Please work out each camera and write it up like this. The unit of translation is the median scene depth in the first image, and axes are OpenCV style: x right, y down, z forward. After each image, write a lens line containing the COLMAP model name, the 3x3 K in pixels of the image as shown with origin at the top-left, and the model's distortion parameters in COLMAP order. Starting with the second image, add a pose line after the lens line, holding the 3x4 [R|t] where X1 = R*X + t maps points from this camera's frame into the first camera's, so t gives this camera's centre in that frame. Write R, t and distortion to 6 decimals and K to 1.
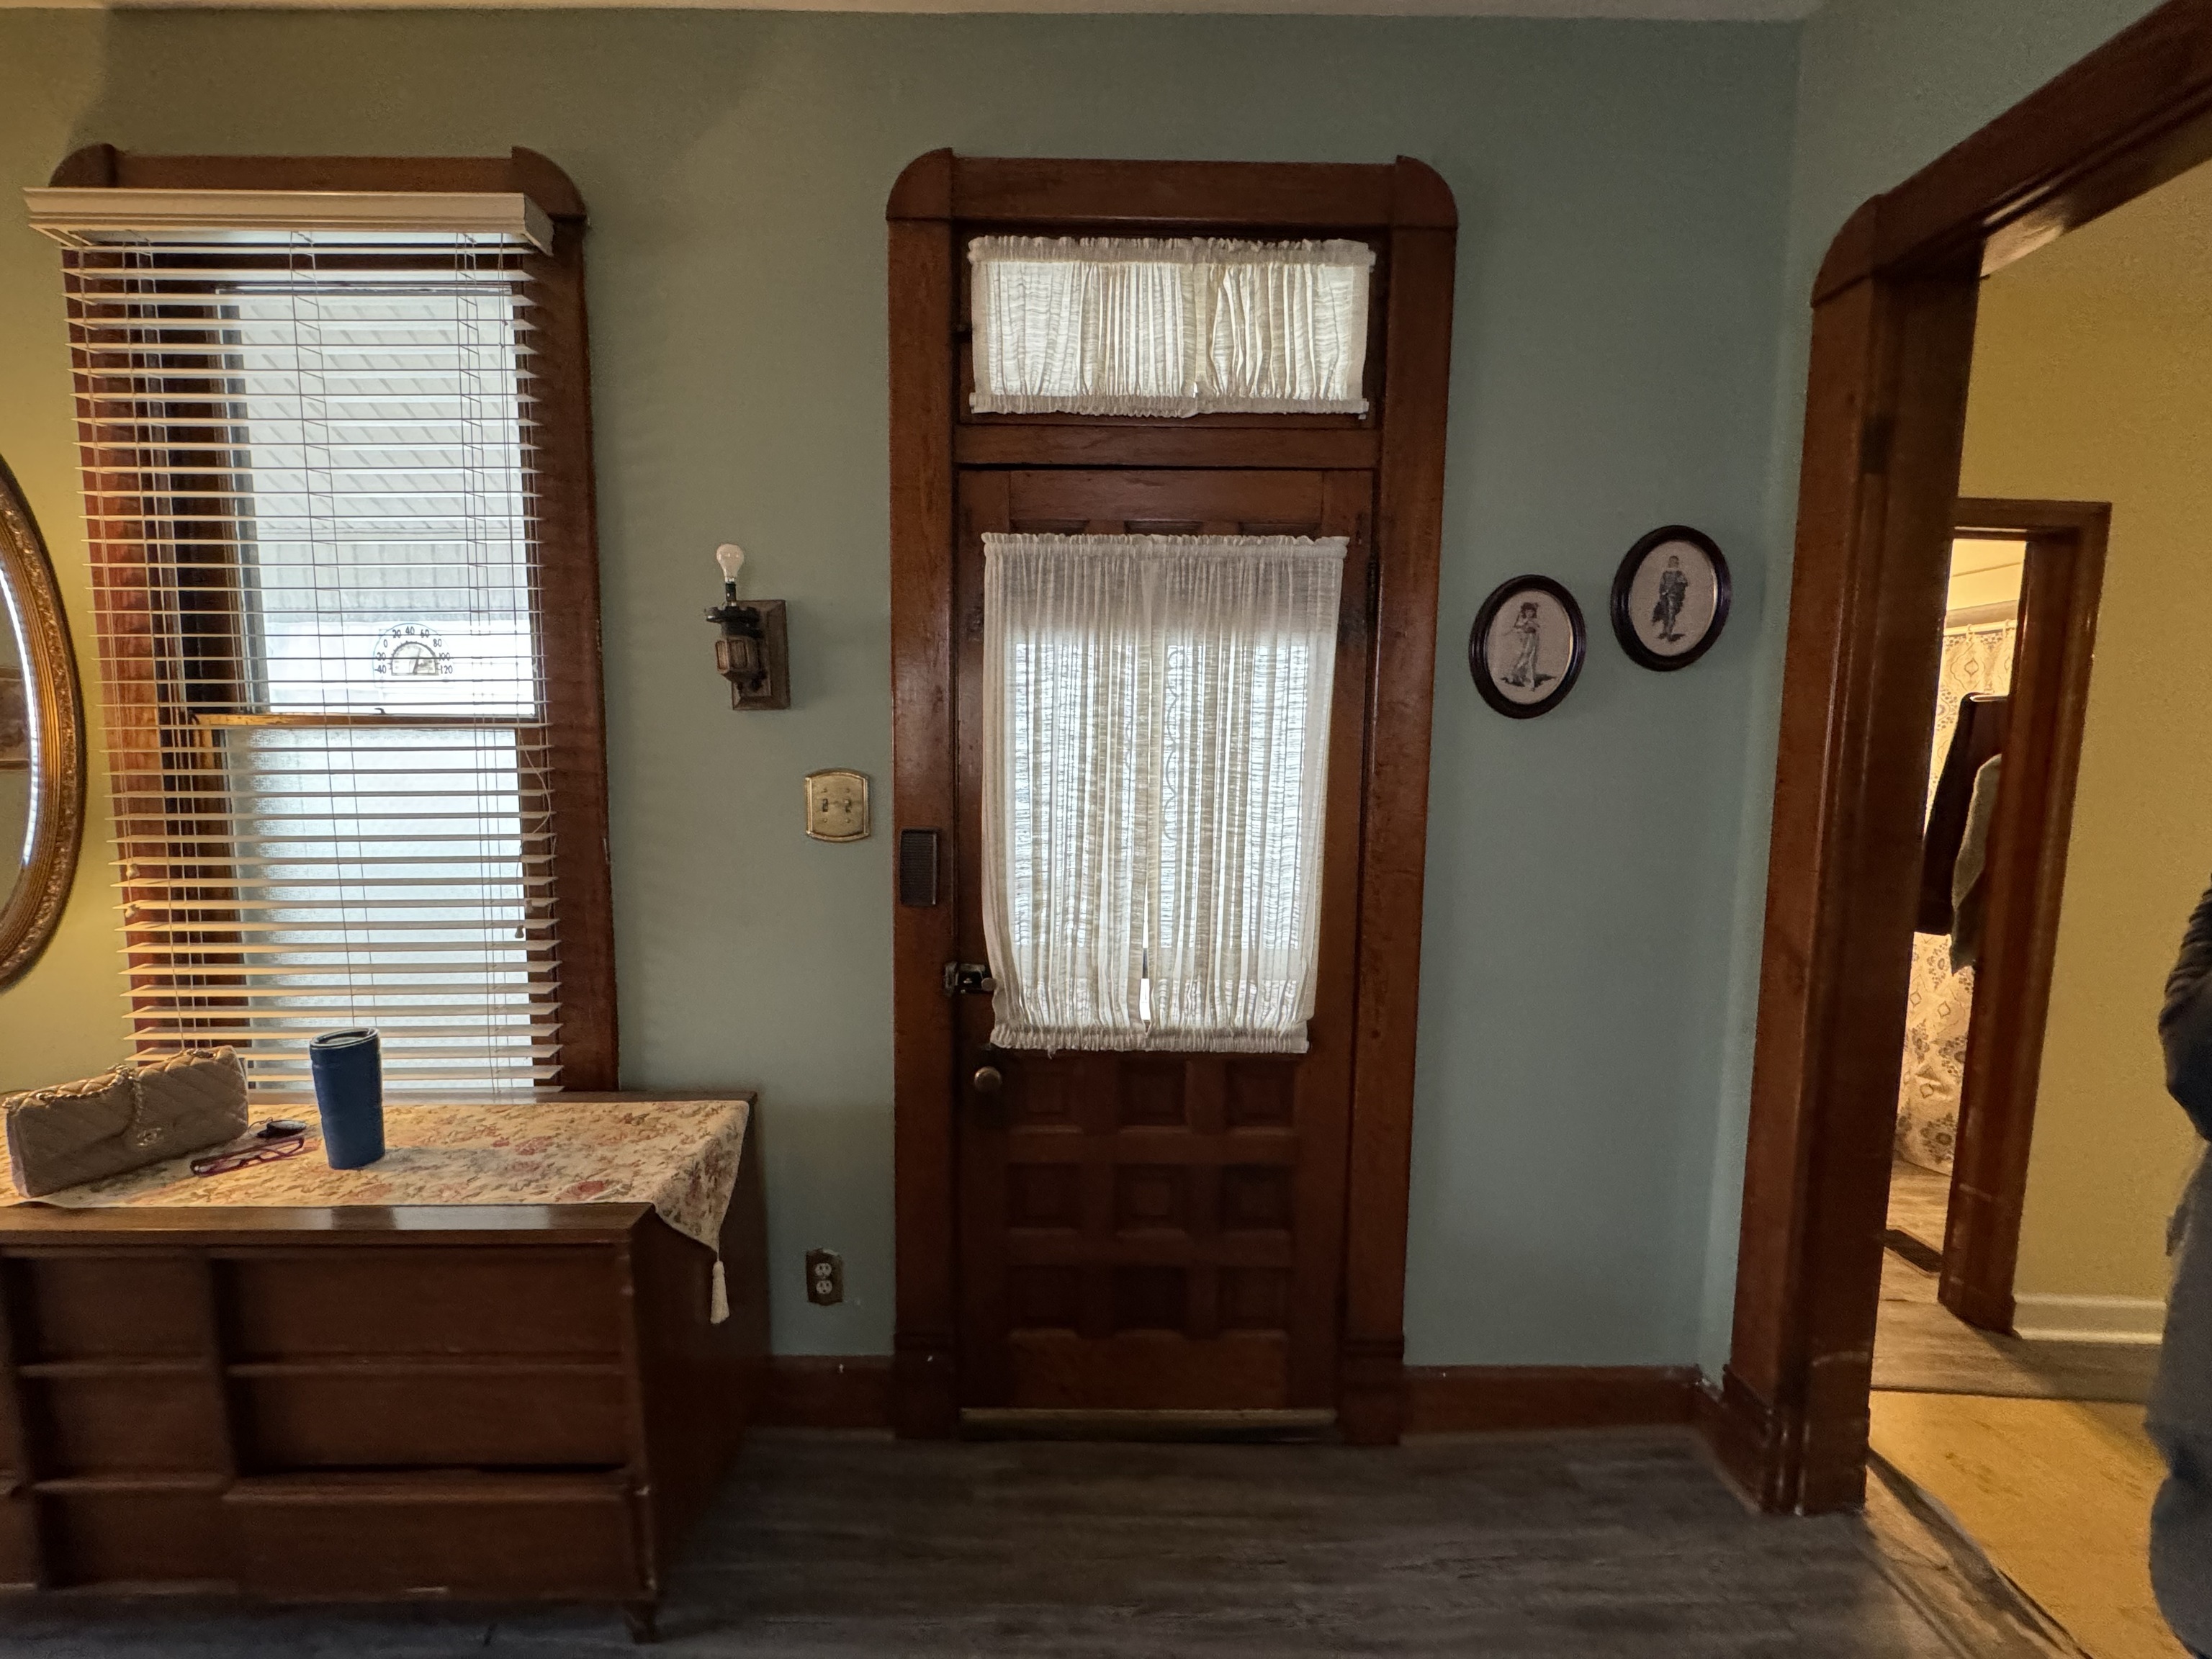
lens RADIAL K [[879.4, 0, 1106.0], [0, 879.4, 829.5], [0, 0, 1]] dist [-0.004074, -0.000539]
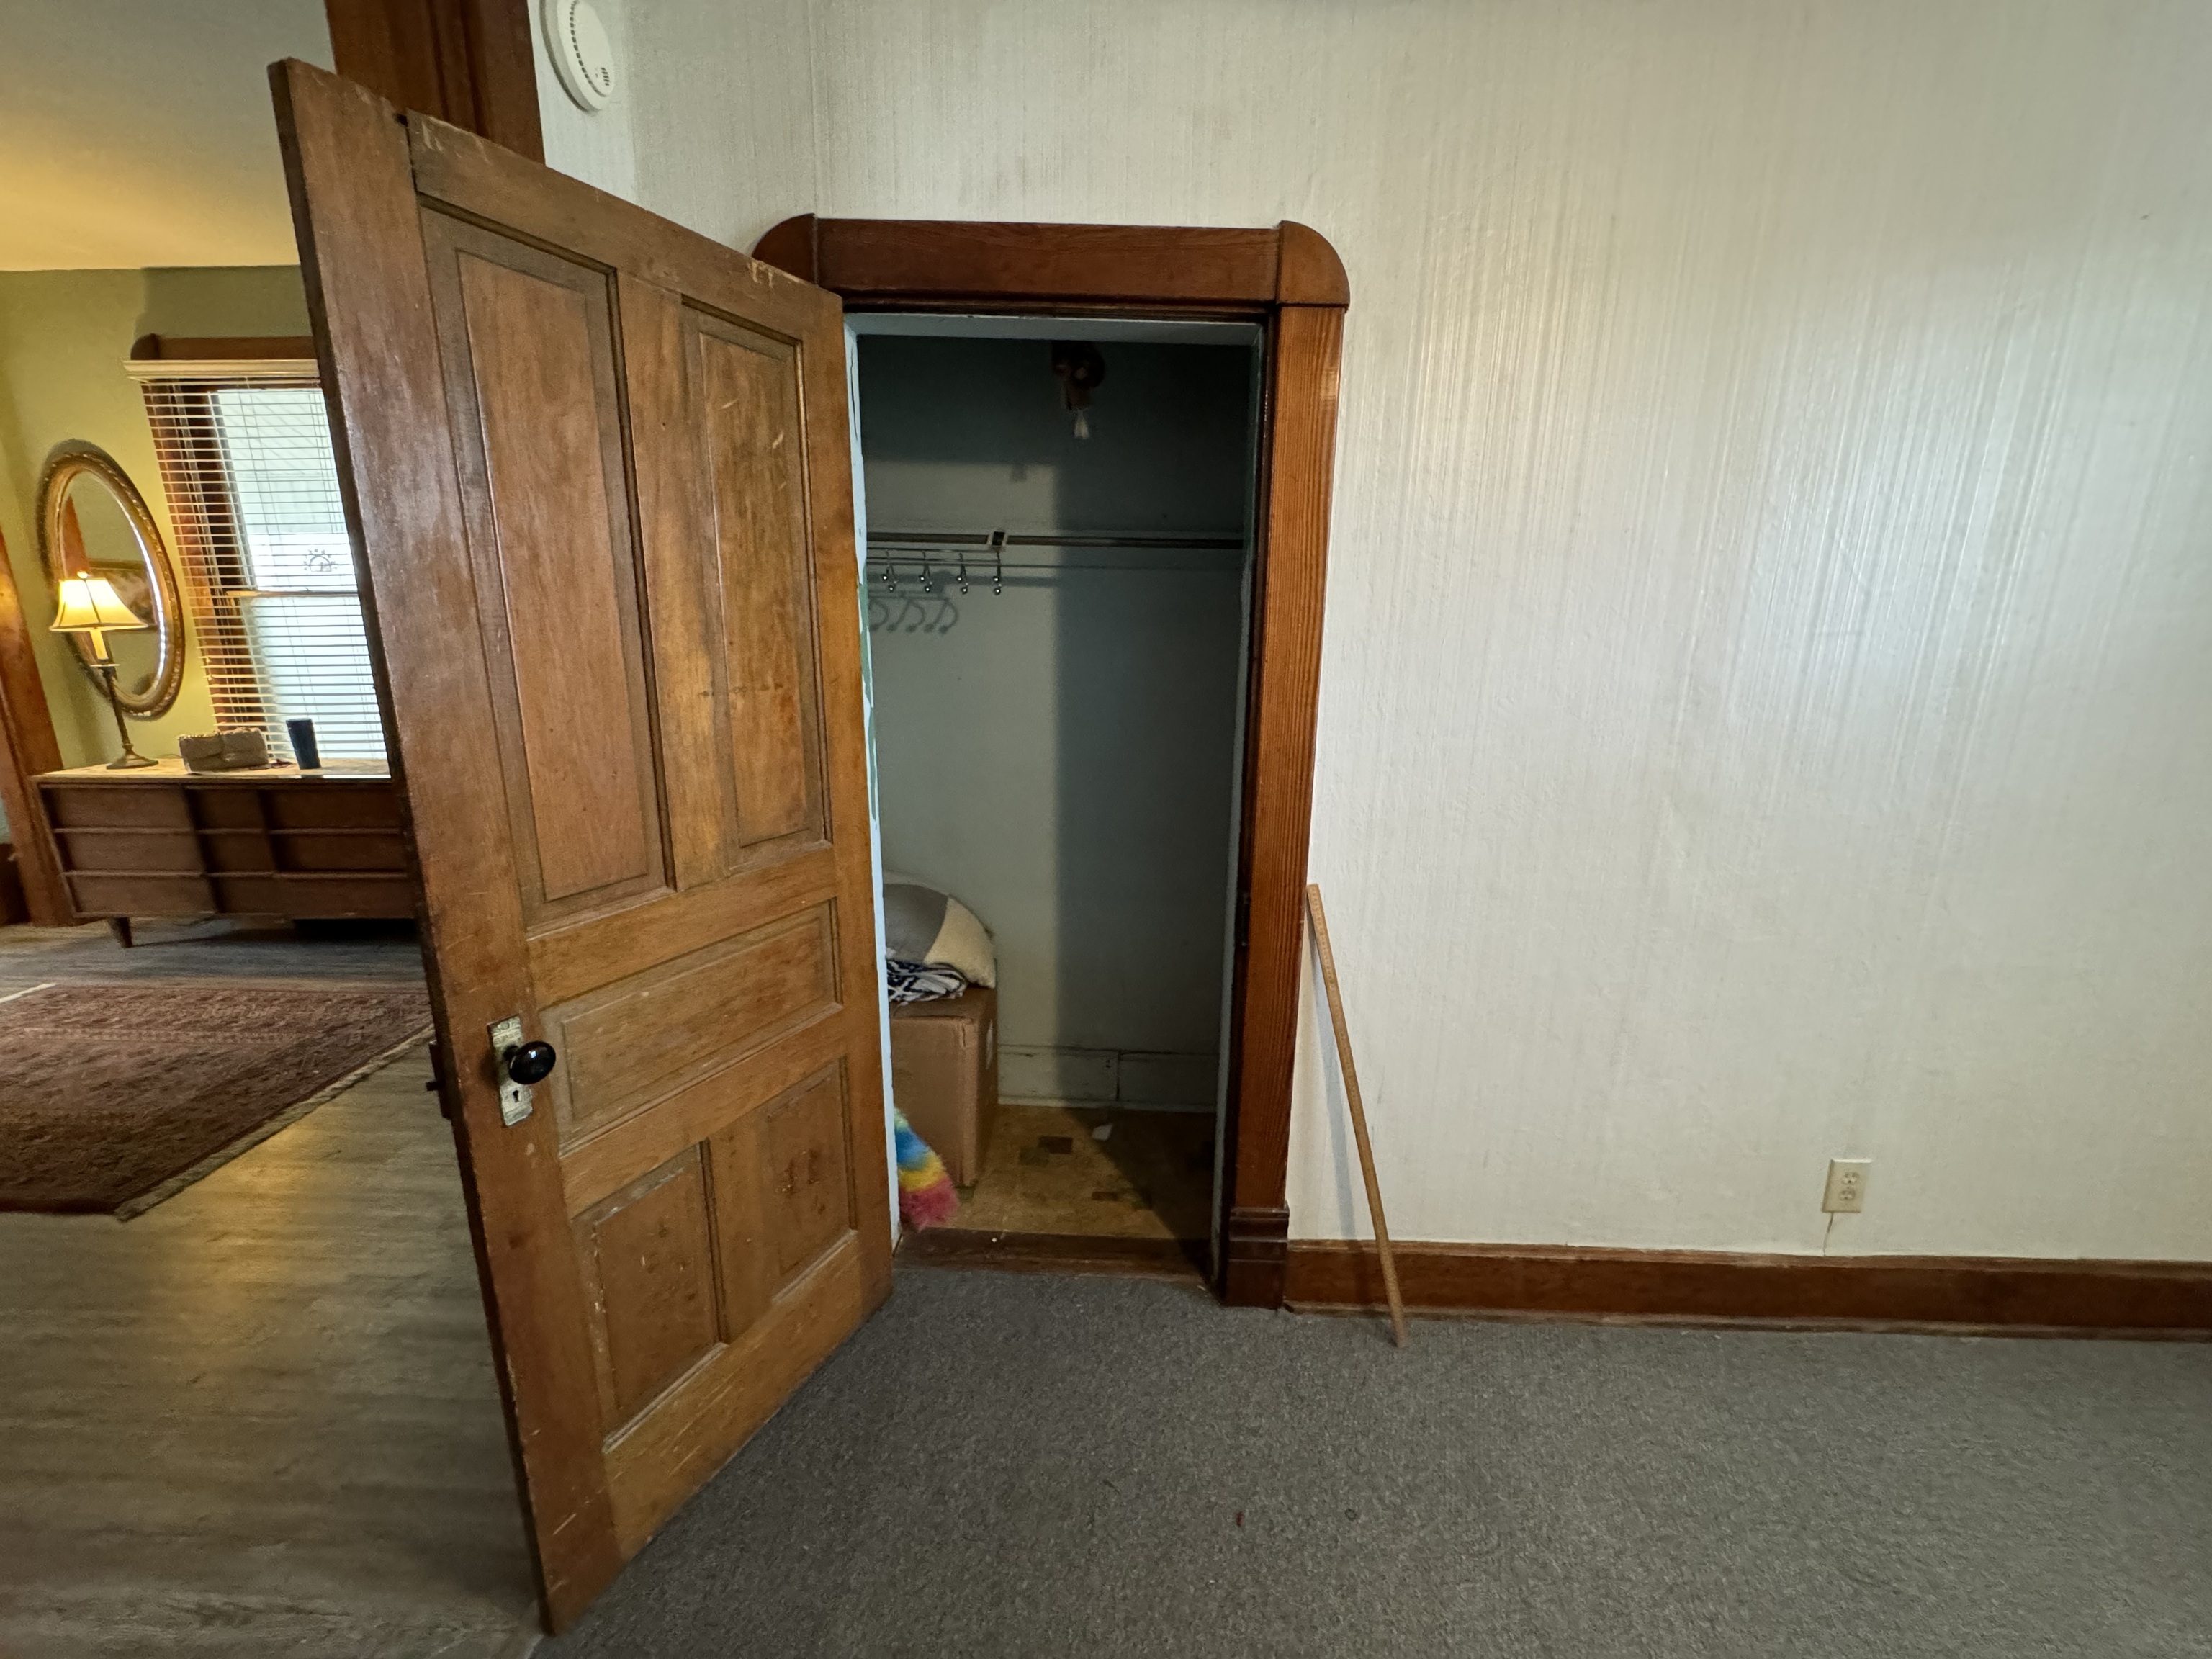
lens RADIAL K [[889.2, 0, 1106.0], [0, 889.2, 829.5], [0, 0, 1]] dist [-0.000280, -0.000316]
pose [[0.999449, 0.000457, -0.033195, 1.330449], [0.004051, 0.990754, 0.135607, 0.179535], [0.032950, -0.135667, 0.990206, -1.303244]]
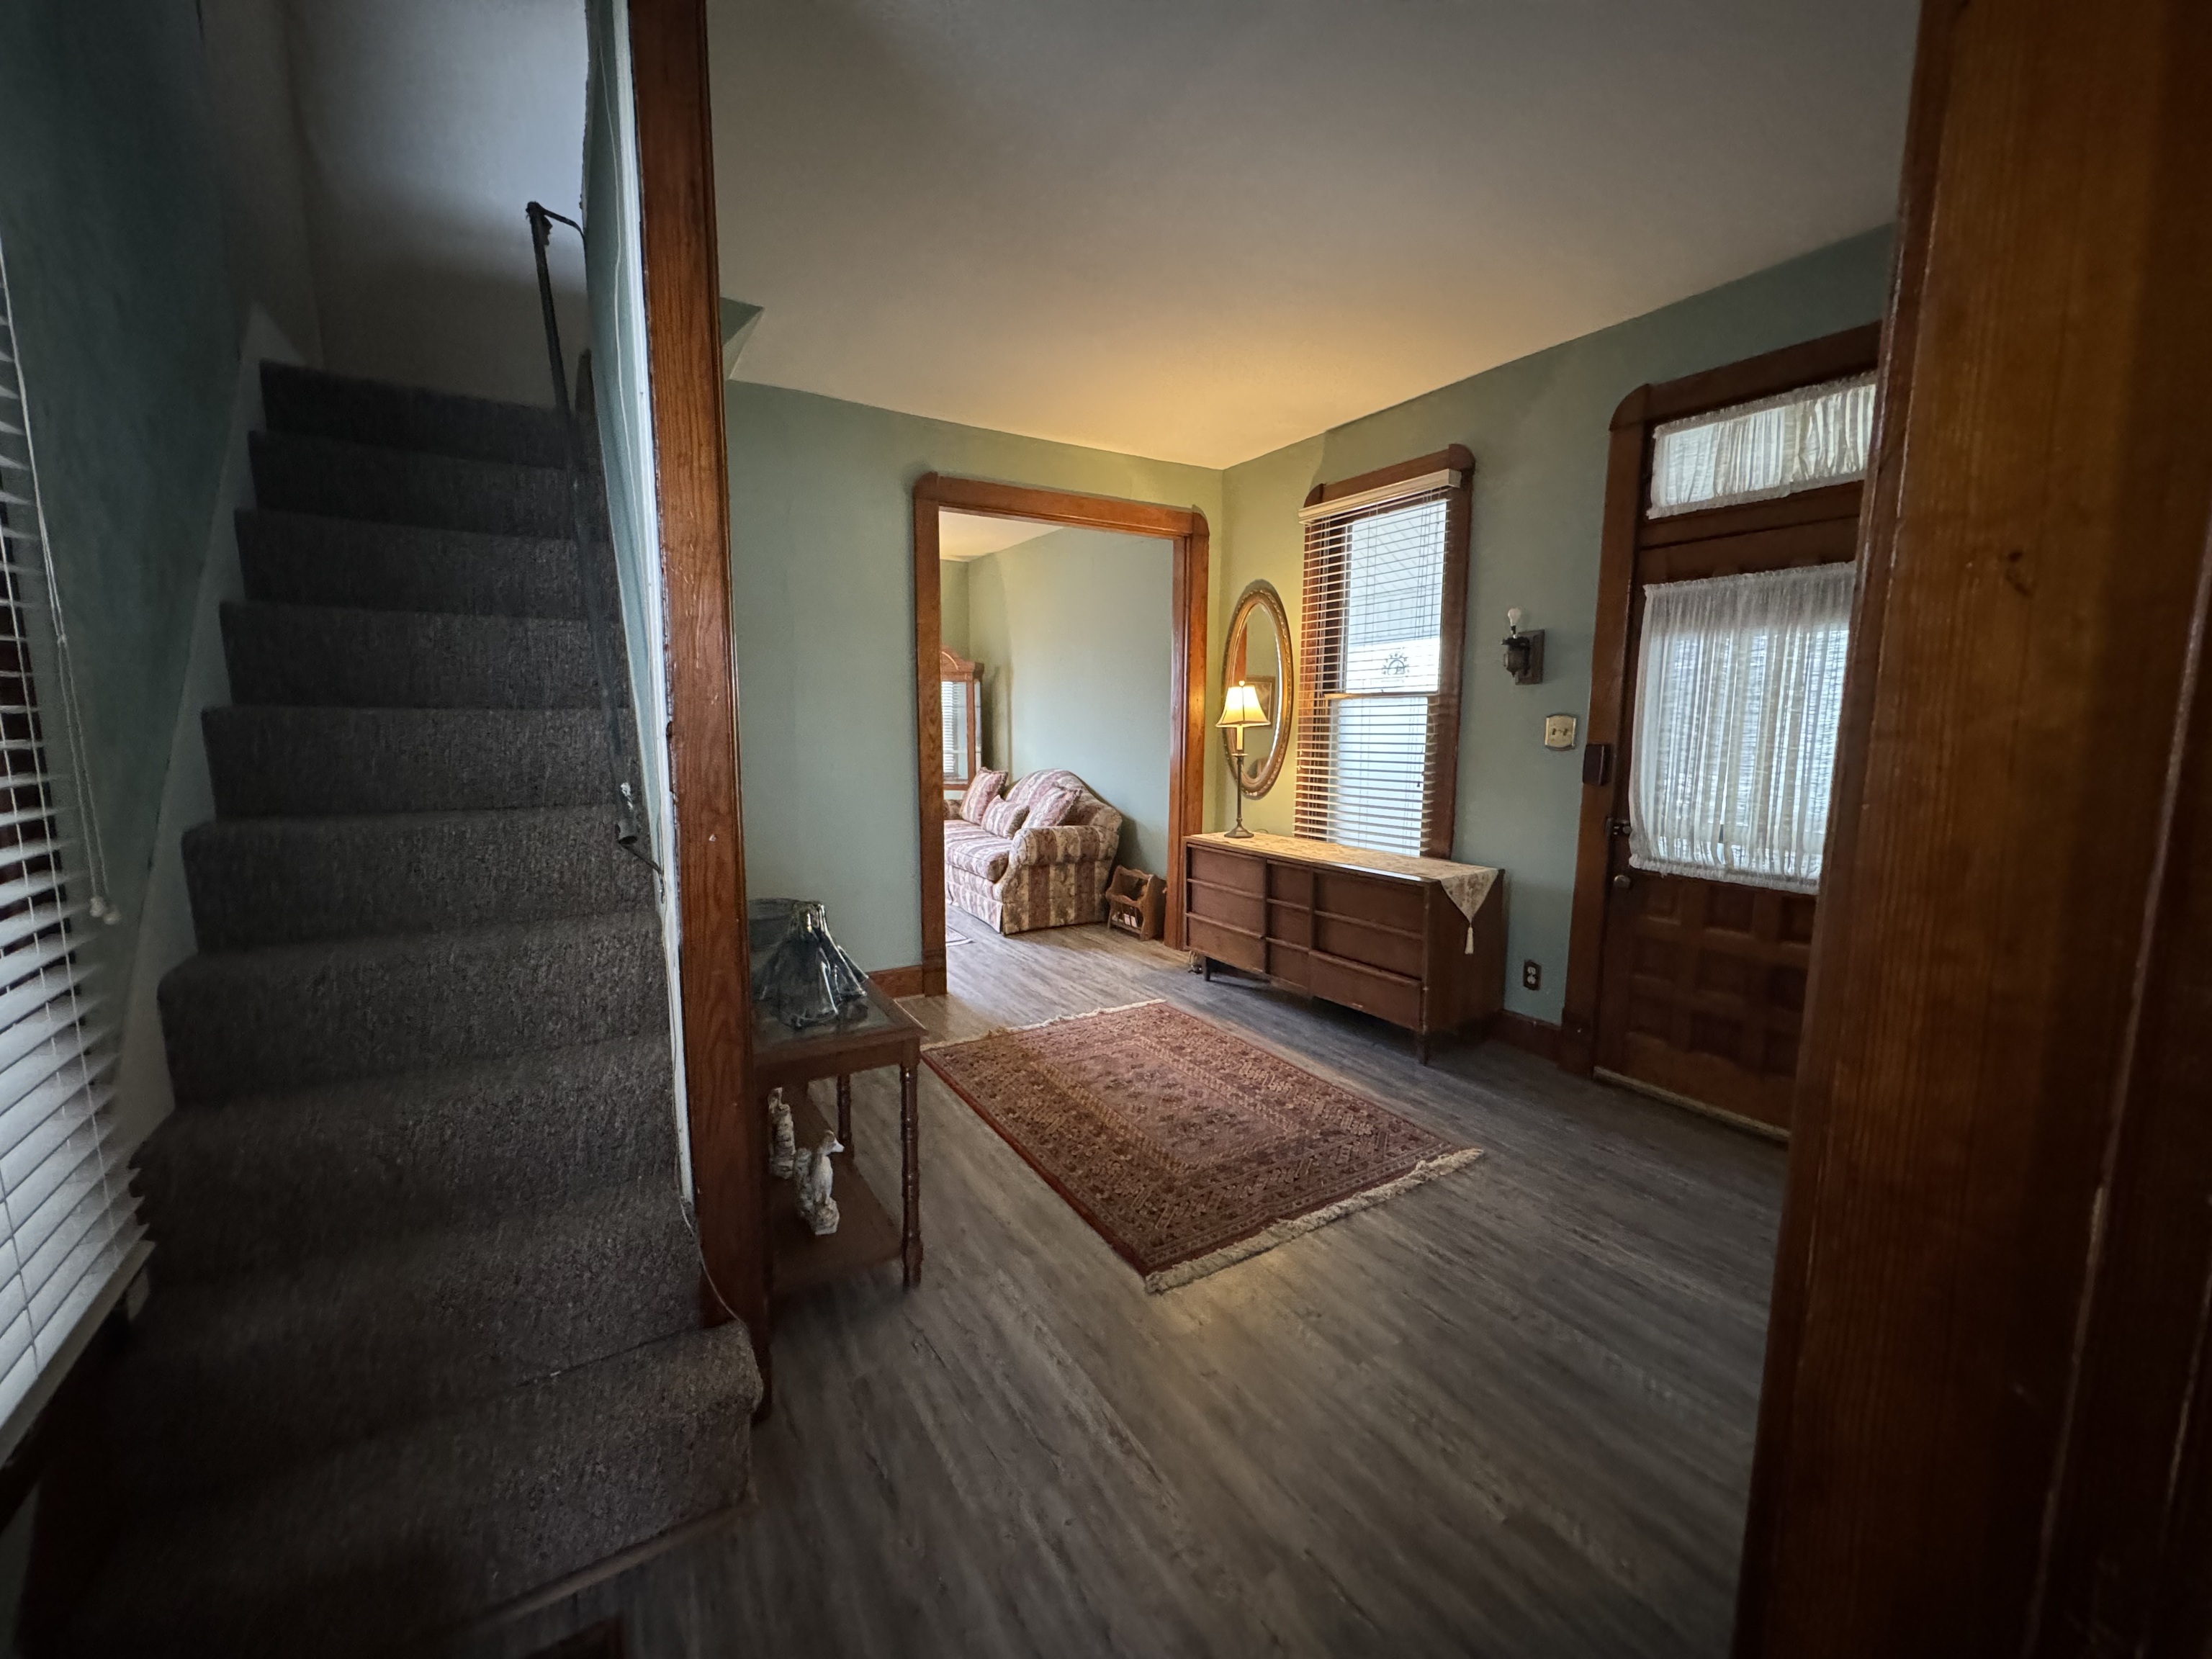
lens RADIAL K [[879.4, 0, 1106.0], [0, 879.4, 829.5], [0, 0, 1]] dist [-0.004074, -0.000539]
pose [[0.525776, 0.102072, -0.844477, 0.868055], [-0.079653, 0.994320, 0.070591, 0.136484], [0.846886, 0.030151, 0.530920, -0.925863]]
